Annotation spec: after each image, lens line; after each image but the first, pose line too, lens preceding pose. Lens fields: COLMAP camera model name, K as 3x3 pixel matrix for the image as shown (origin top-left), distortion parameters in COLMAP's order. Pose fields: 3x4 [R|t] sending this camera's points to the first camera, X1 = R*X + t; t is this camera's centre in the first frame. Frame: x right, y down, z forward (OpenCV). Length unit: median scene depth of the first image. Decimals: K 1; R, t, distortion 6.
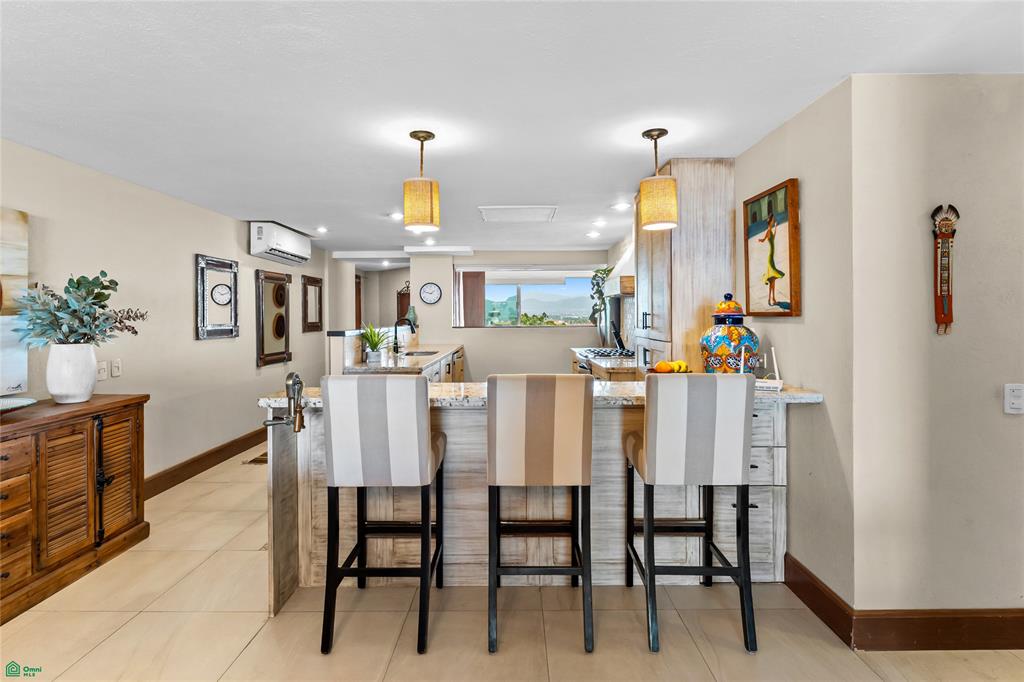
lens RADIAL K [[508.5, 0, 511.7], [0, 508.5, 316.3], [0, 0, 1]] dist [-0.000146, 0.000209]
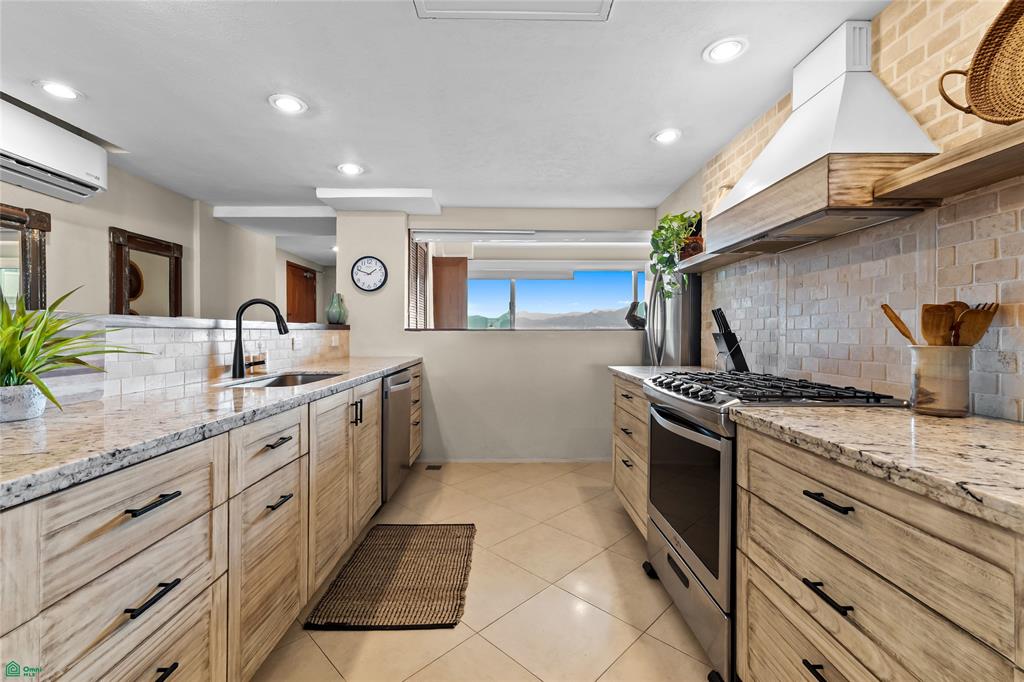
lens RADIAL K [[433.4, 0, 514.7], [0, 433.4, 334.7], [0, 0, 1]] dist [0.002973, 0.000383]
pose [[0.999778, 0.006527, 0.020058, 0.010610], [-0.006706, 0.999938, 0.008902, 0.038702], [-0.019998, -0.009034, 0.999759, 0.791210]]
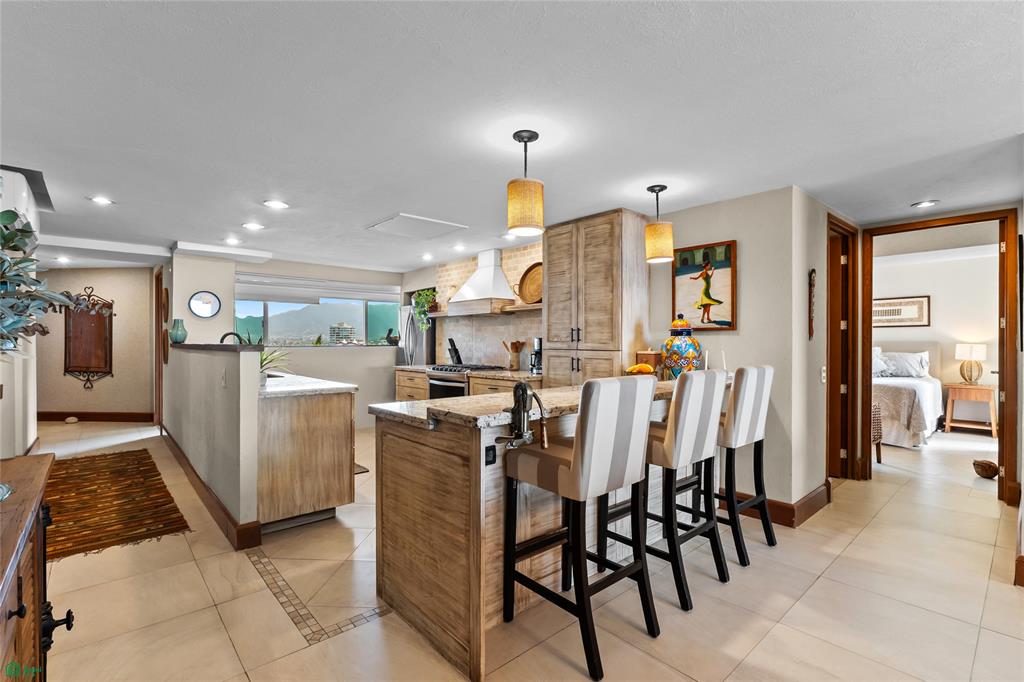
lens RADIAL K [[465.7, 0, 509.3], [0, 465.7, 341.8], [0, 0, 1]] dist [-0.000980, 0.000219]
pose [[0.751189, 0.005428, 0.660065, -0.475580], [-0.005087, 0.999984, -0.002434, 0.022765], [-0.660067, -0.001530, 0.751205, 0.214084]]
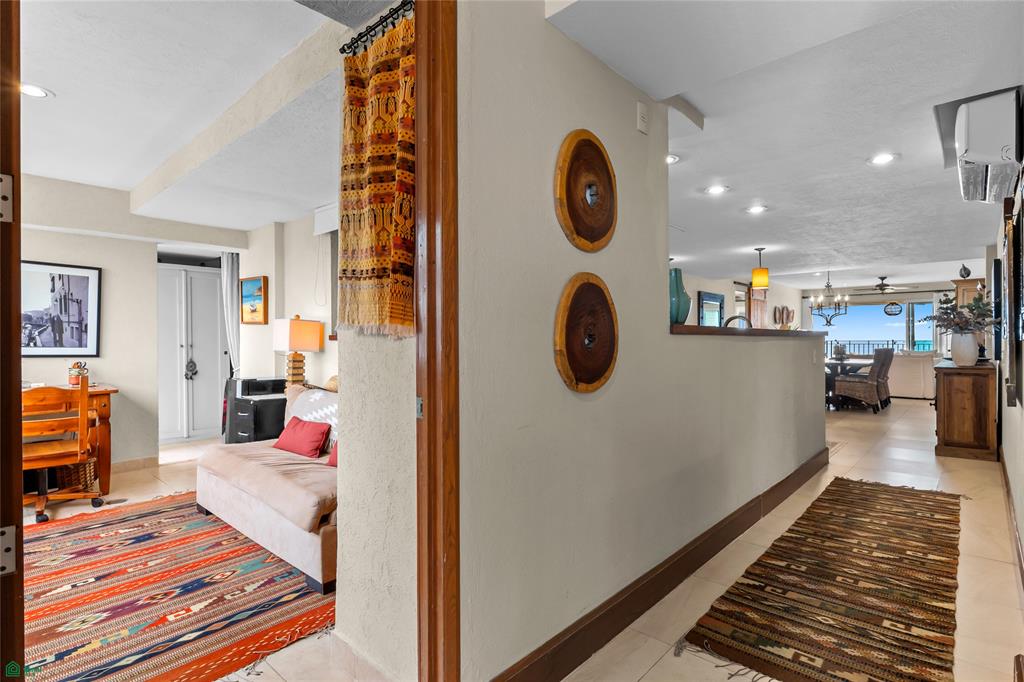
lens RADIAL K [[519.0, 0, 514.0], [0, 519.0, 338.8], [0, 0, 1]] dist [-0.003541, -0.001760]
pose [[-0.742248, 0.008230, 0.670075, -0.579478], [0.007061, 0.999965, -0.004460, 0.043357], [-0.670089, 0.001421, -0.742280, 2.191231]]
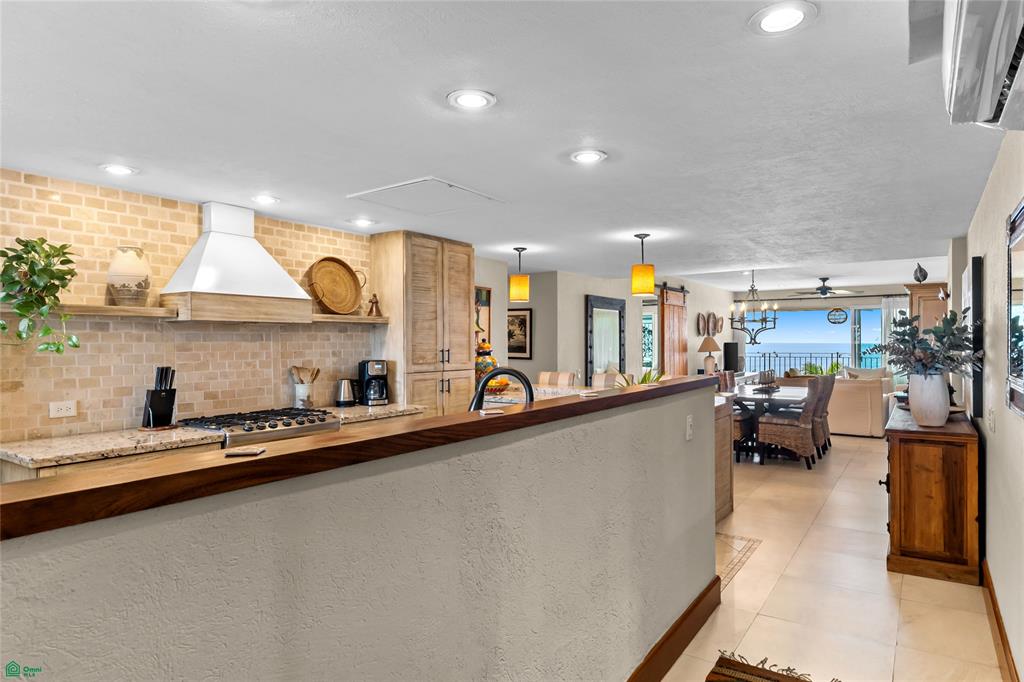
lens RADIAL K [[609.3, 0, 515.6], [0, 609.3, 343.6], [0, 0, 1]] dist [-0.008292, 0.003894]
pose [[-0.828488, 0.008021, 0.559949, -0.548842], [0.008947, 0.999959, -0.001086, -0.014546], [-0.559935, 0.004110, -0.828526, 1.690855]]
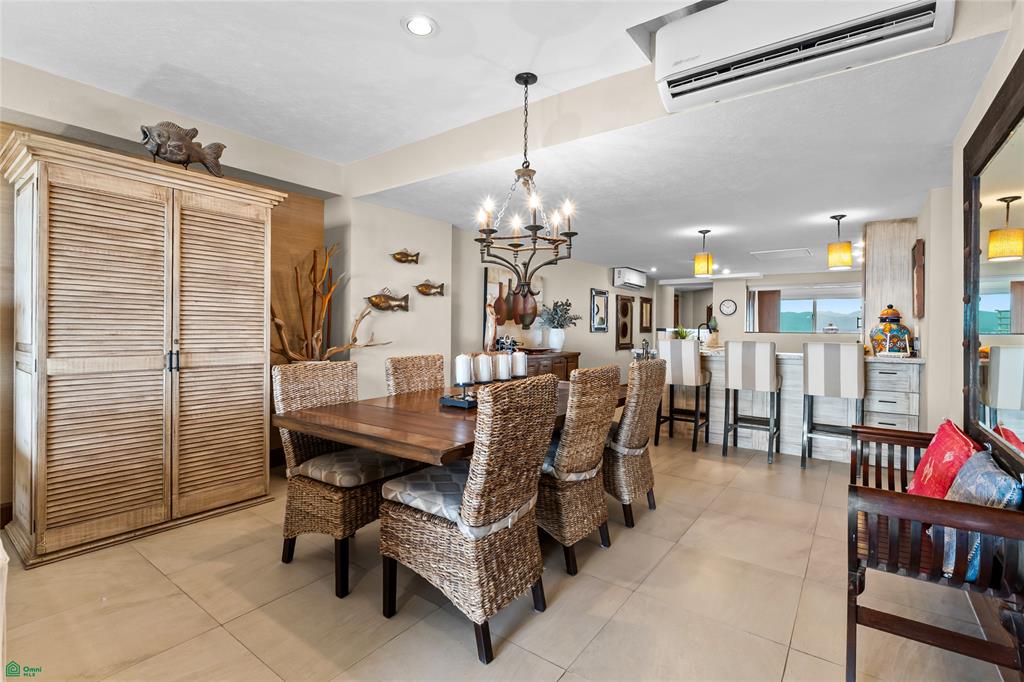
lens RADIAL K [[465.7, 0, 521.4], [0, 465.7, 335.2], [0, 0, 1]] dist [-0.000980, 0.000219]
pose [[0.814193, 0.023089, -0.580136, 0.201733], [-0.016671, 0.999727, 0.016392, 0.032395], [0.580355, -0.003675, 0.814355, -0.607850]]
